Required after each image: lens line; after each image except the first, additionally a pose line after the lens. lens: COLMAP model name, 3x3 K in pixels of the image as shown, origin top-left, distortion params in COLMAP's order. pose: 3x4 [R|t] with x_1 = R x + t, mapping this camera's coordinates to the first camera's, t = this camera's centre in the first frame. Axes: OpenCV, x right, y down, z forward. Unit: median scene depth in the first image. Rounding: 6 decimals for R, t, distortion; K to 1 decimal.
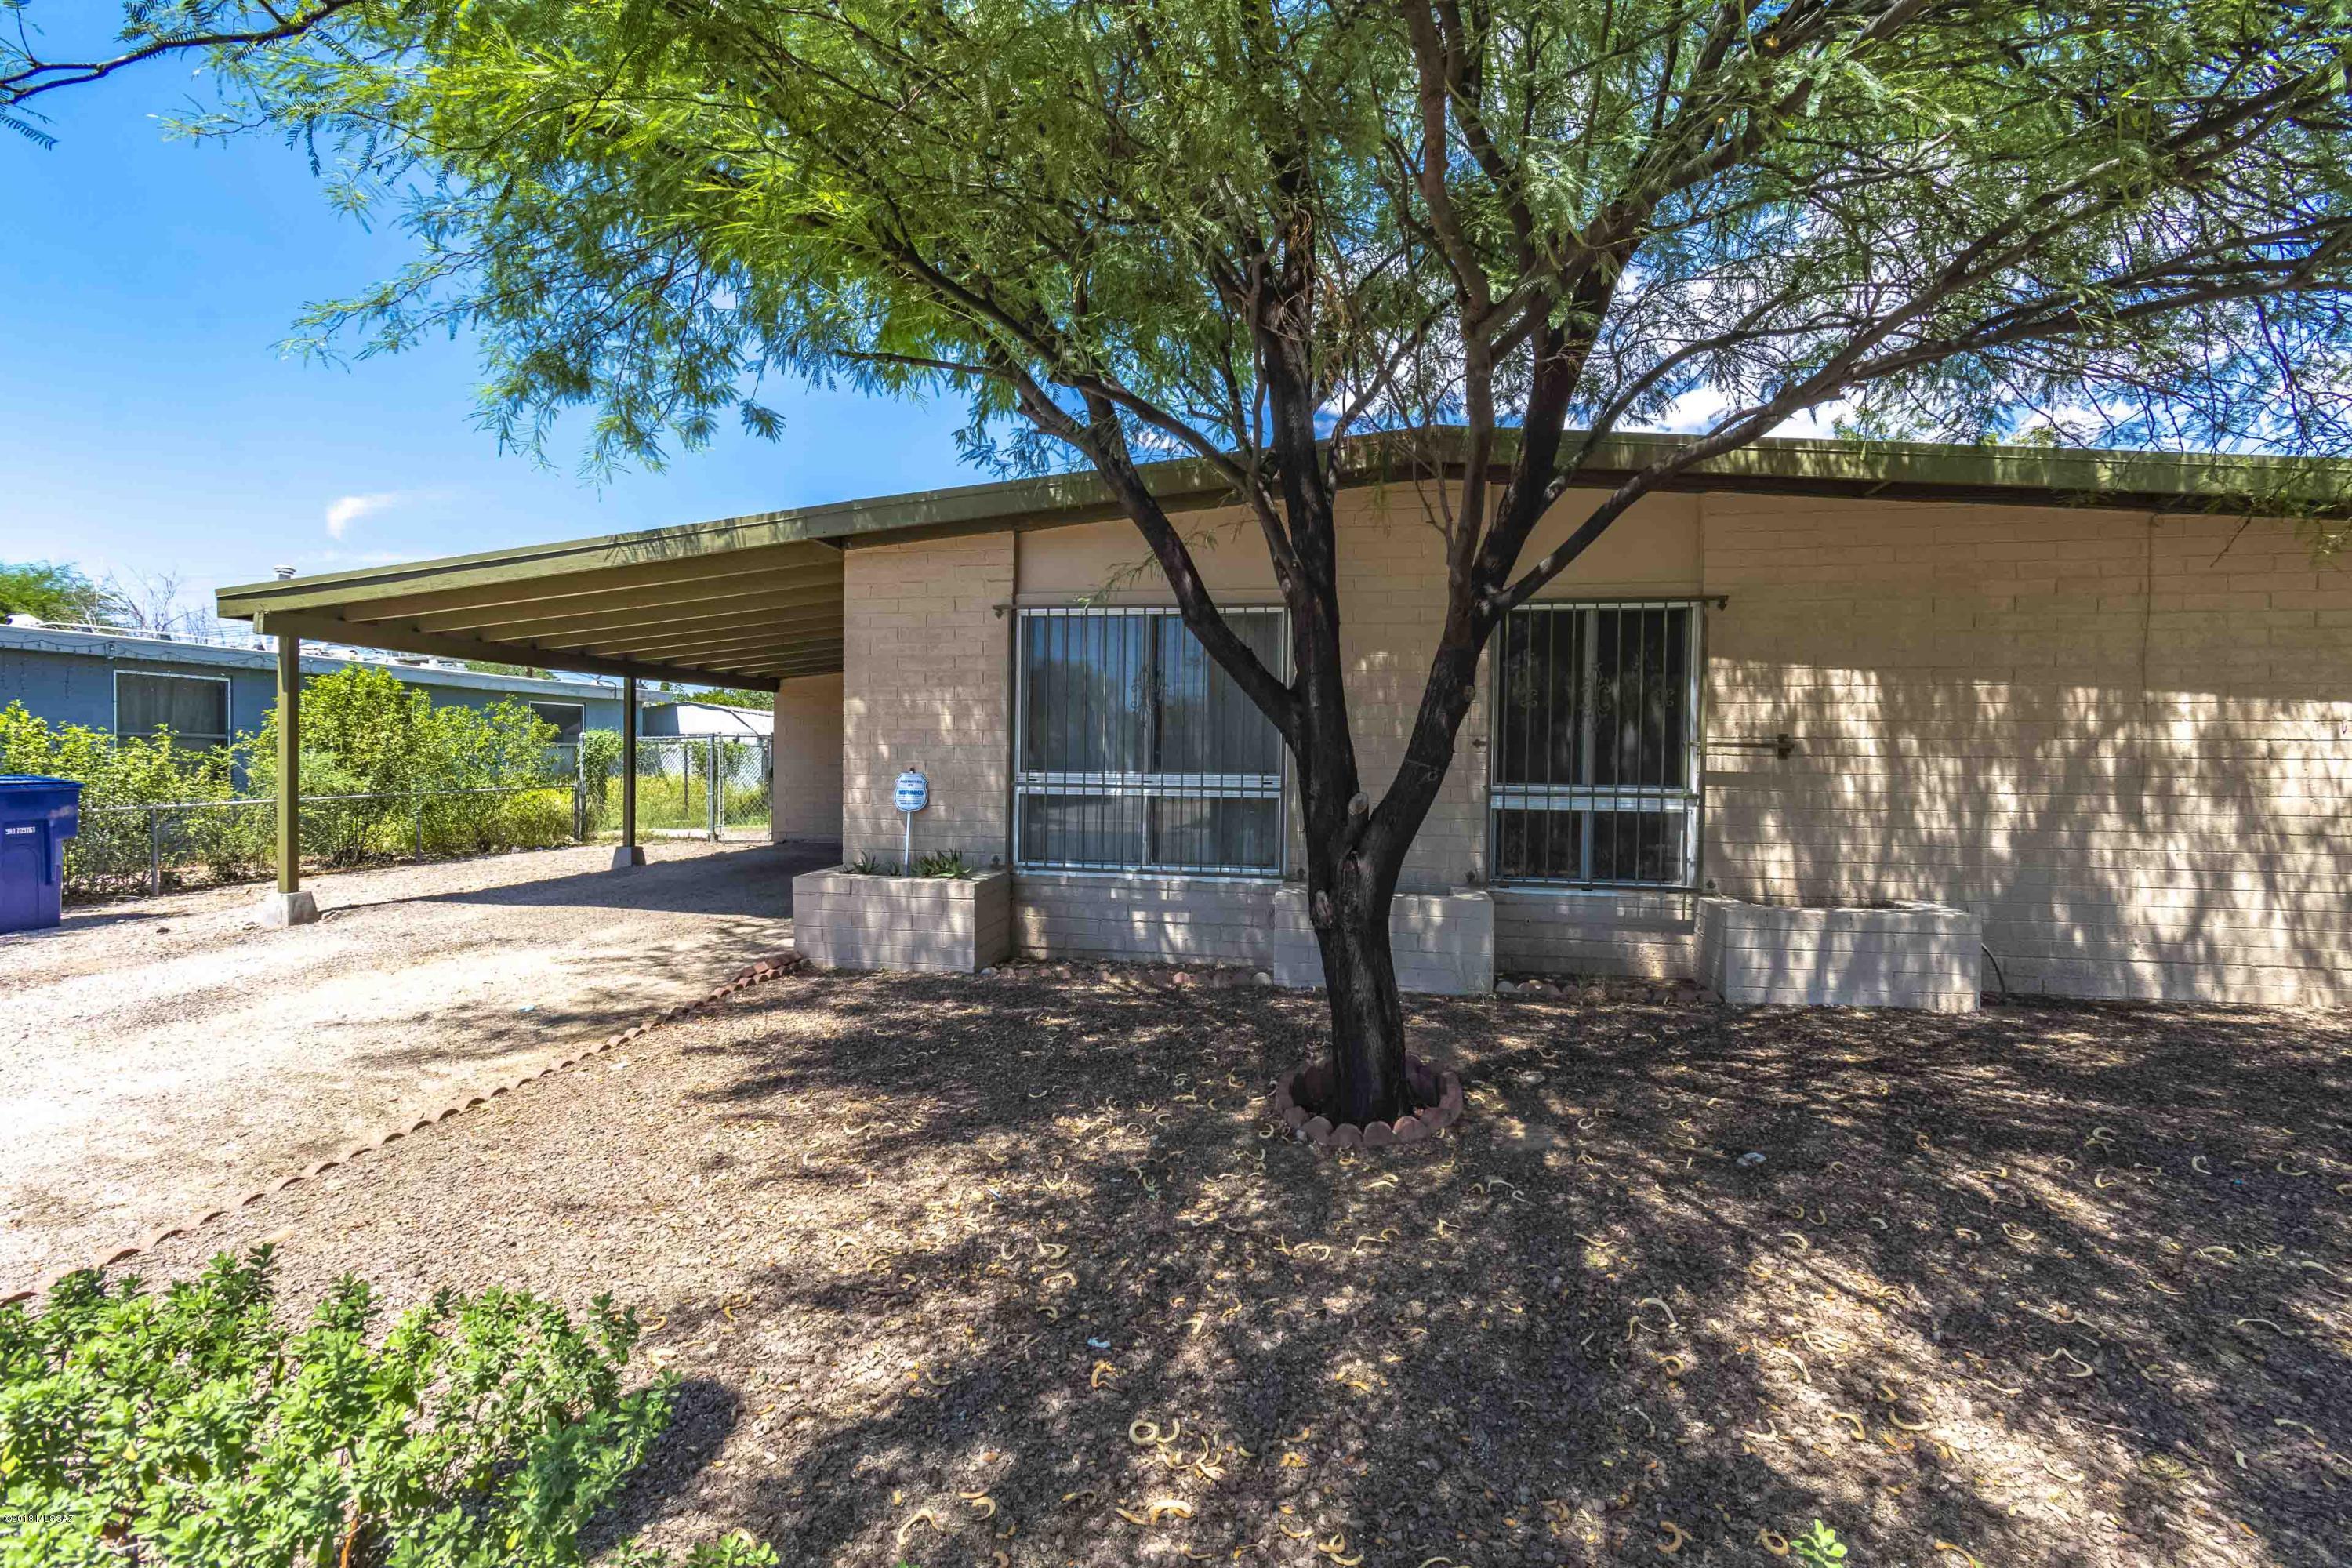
lens RADIAL K [[1017.9, 0, 1195.3], [0, 1017.9, 779.9], [0, 0, 1]] dist [-0.000438, -0.003667]
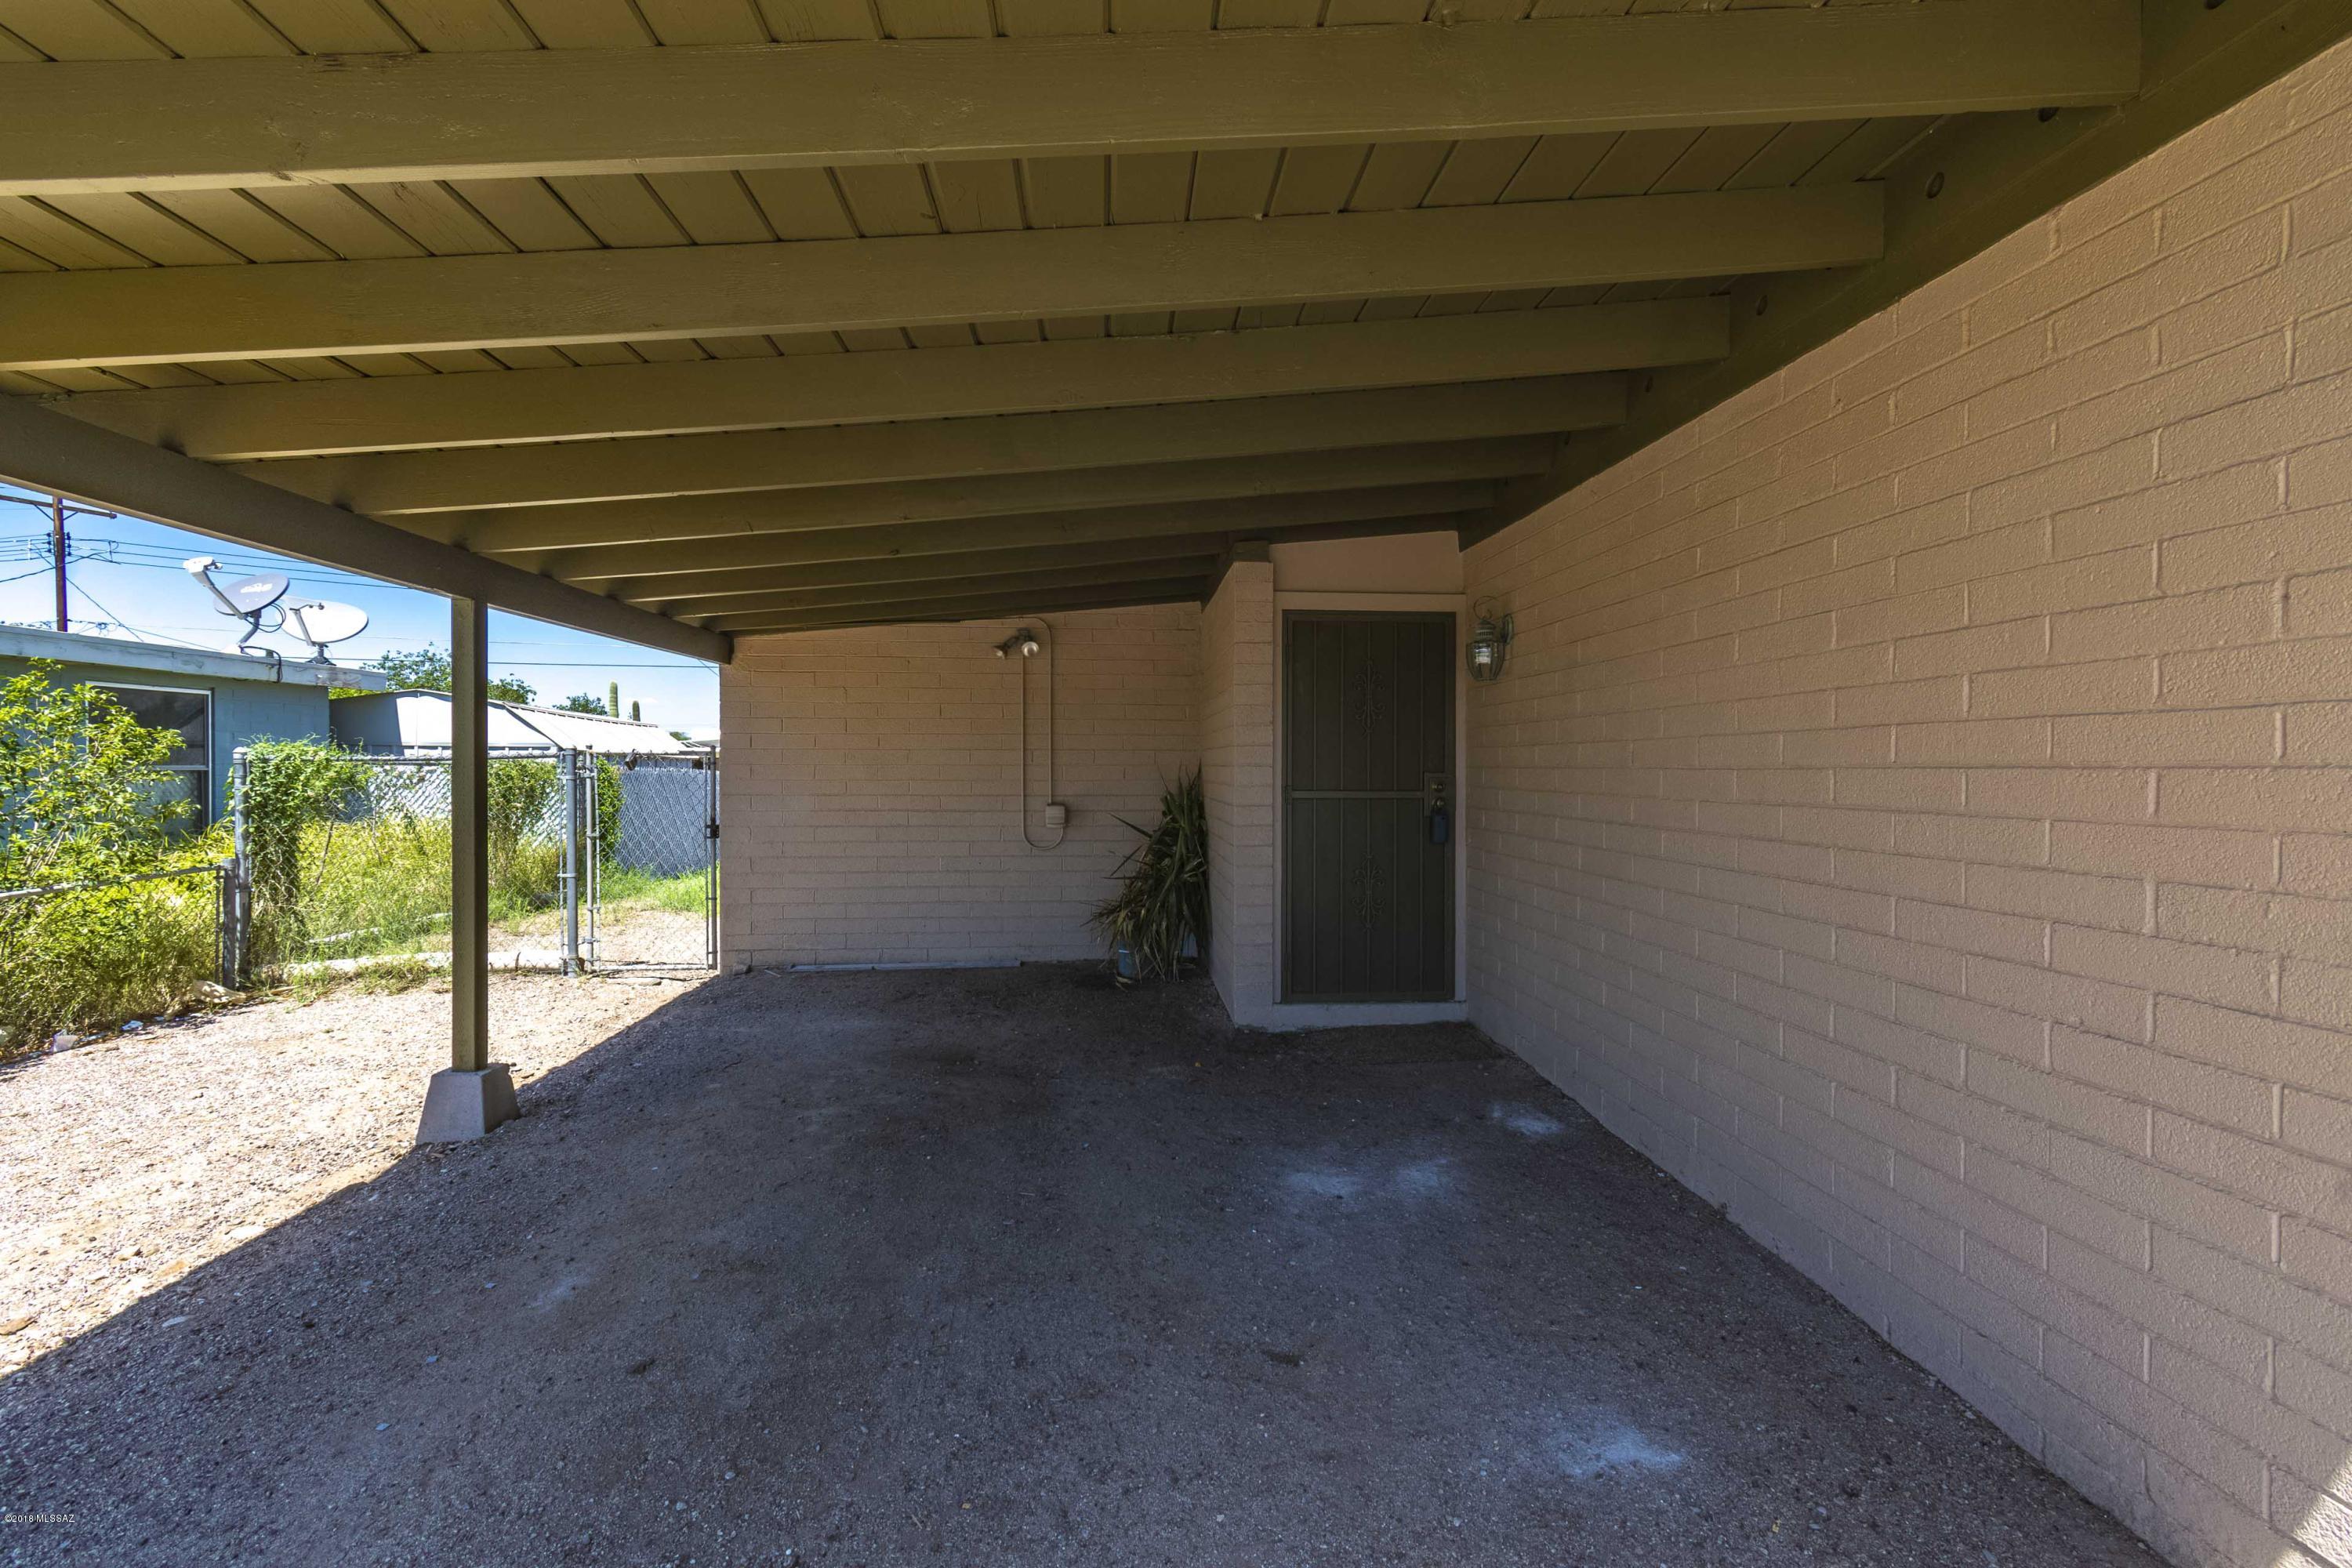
lens RADIAL K [[1017.9, 0, 1189.7], [0, 1017.9, 785.4], [0, 0, 1]] dist [-0.000438, -0.003667]
pose [[0.964865, -0.014278, 0.262356, -0.713564], [0.014133, 0.999897, 0.002440, -0.056179], [-0.262364, 0.001354, 0.964968, 1.034980]]
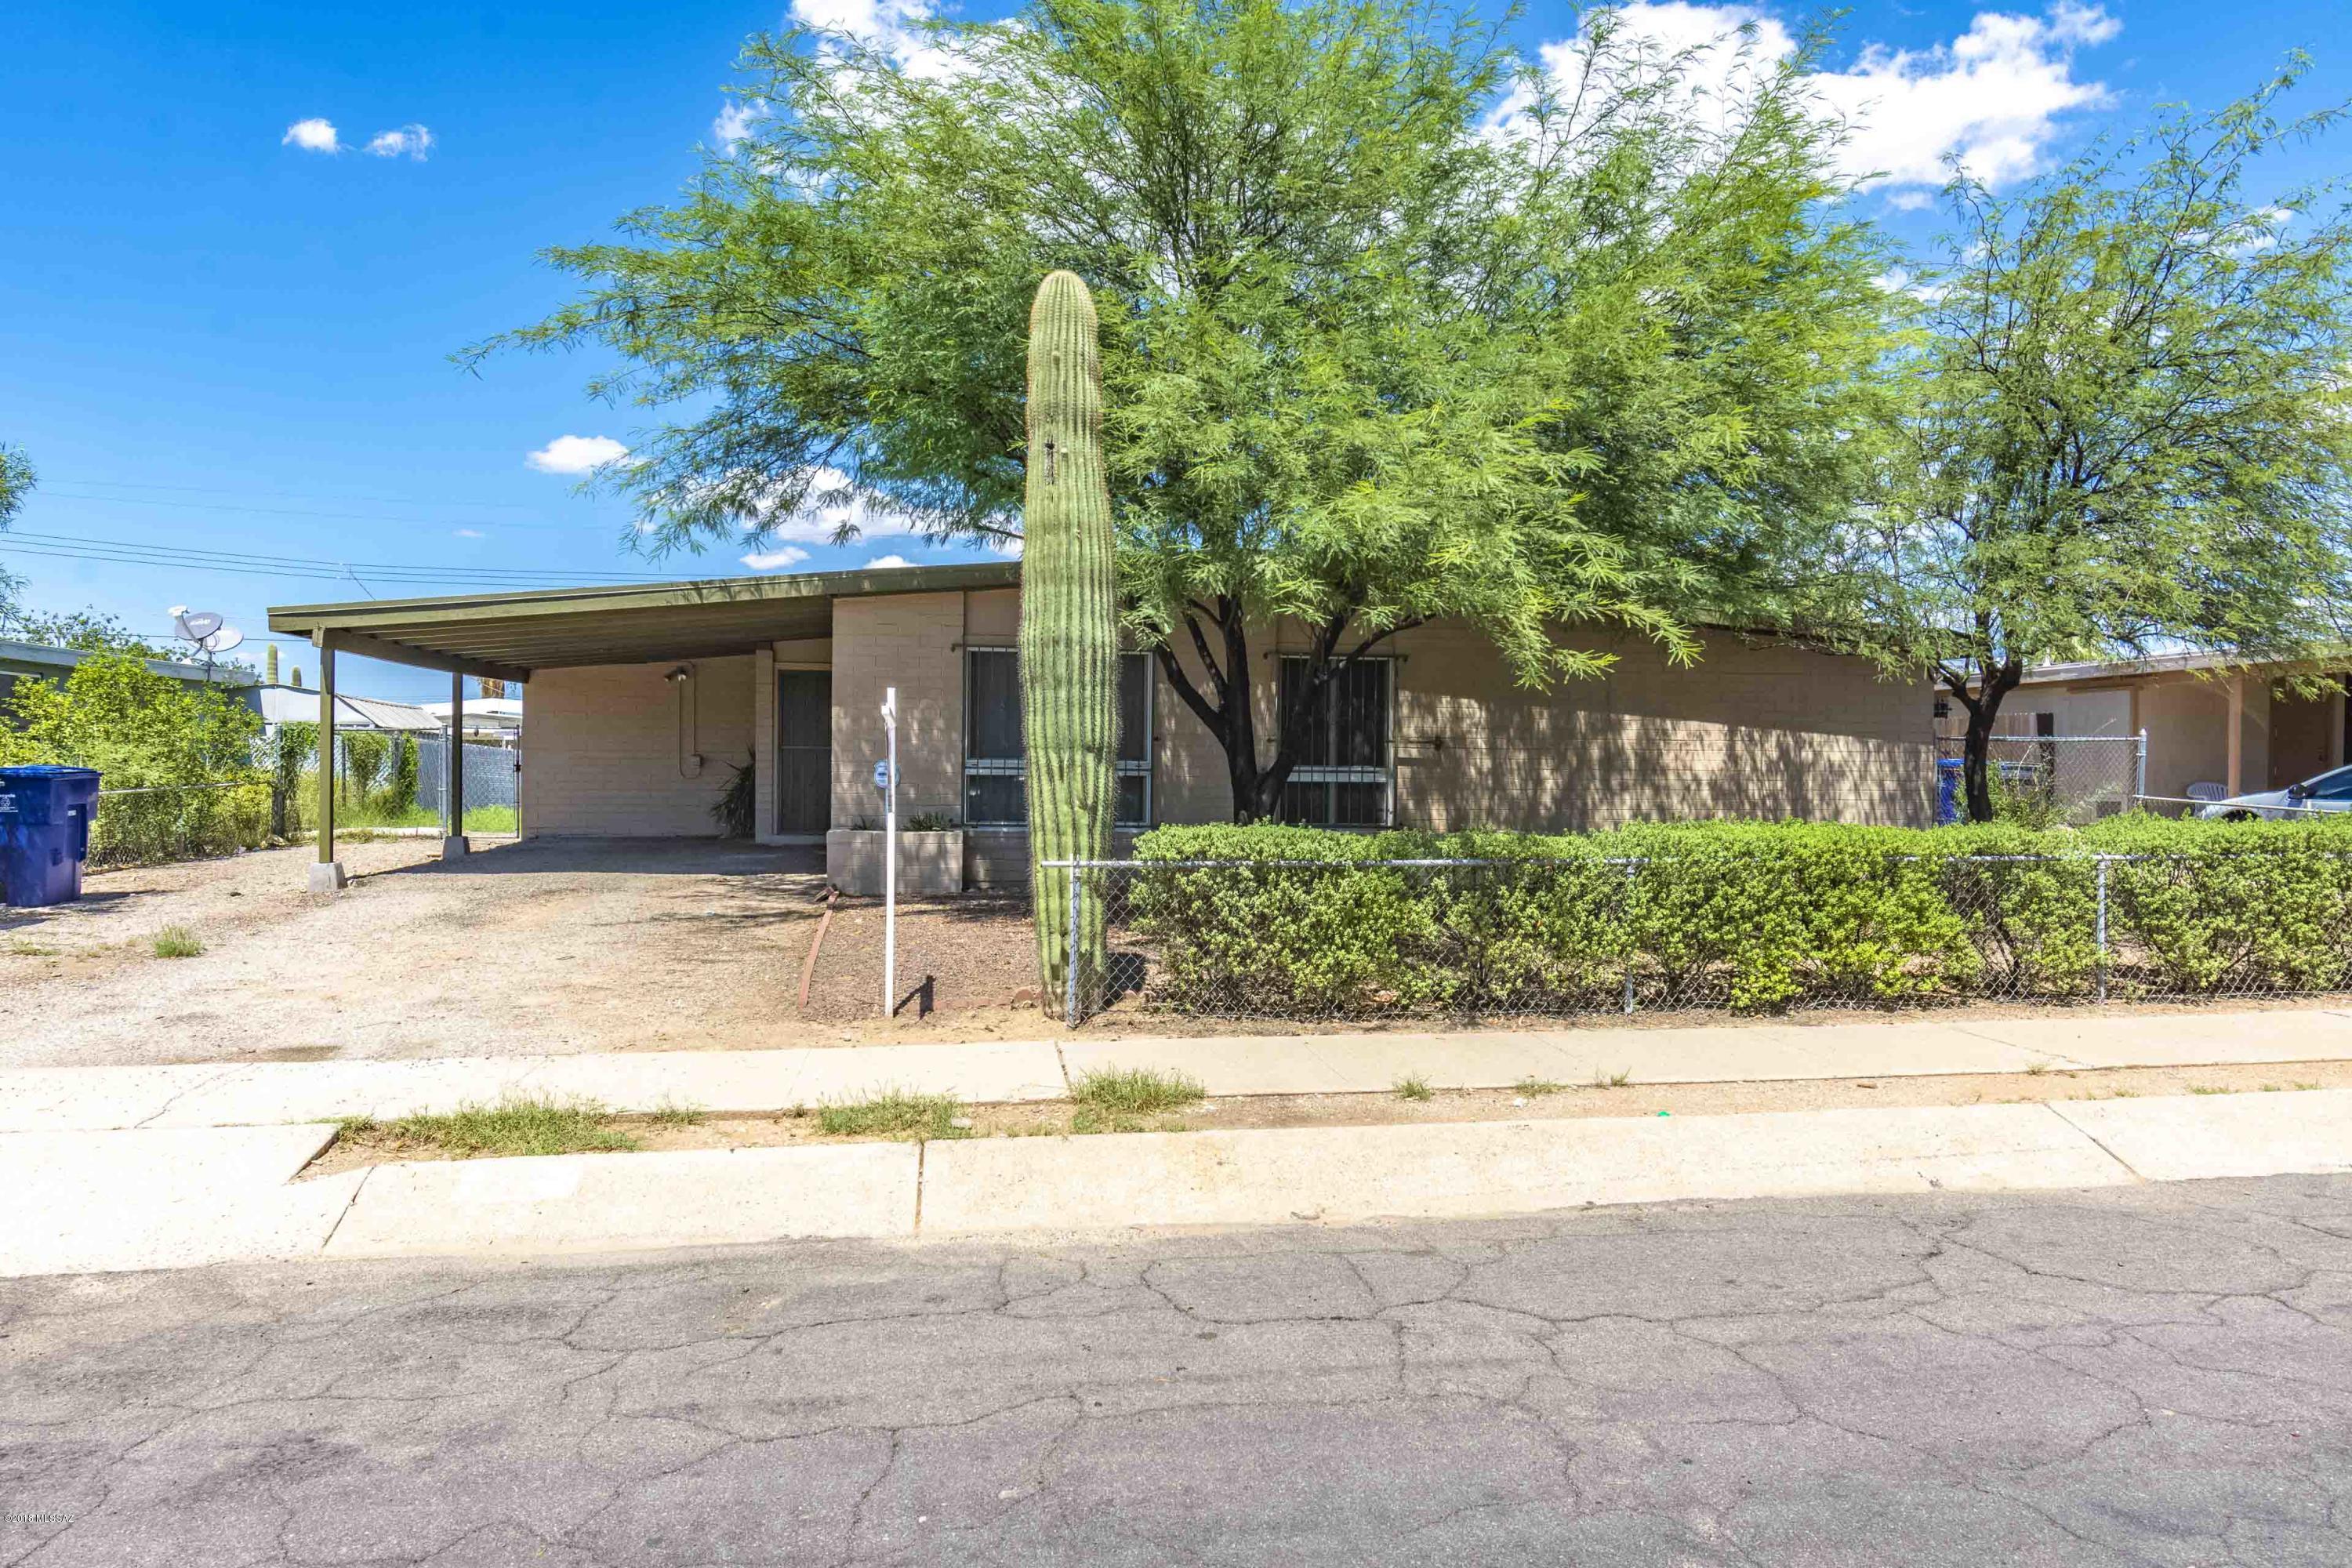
lens RADIAL K [[1559.1, 0, 1185.2], [0, 1559.1, 771.3], [0, 0, 1]] dist [0.006026, 0.000486]
pose [[0.946554, -0.003560, 0.322526, -0.651709], [0.006946, 0.999932, -0.009349, 0.034147], [-0.322471, 0.011089, 0.946514, -1.304808]]
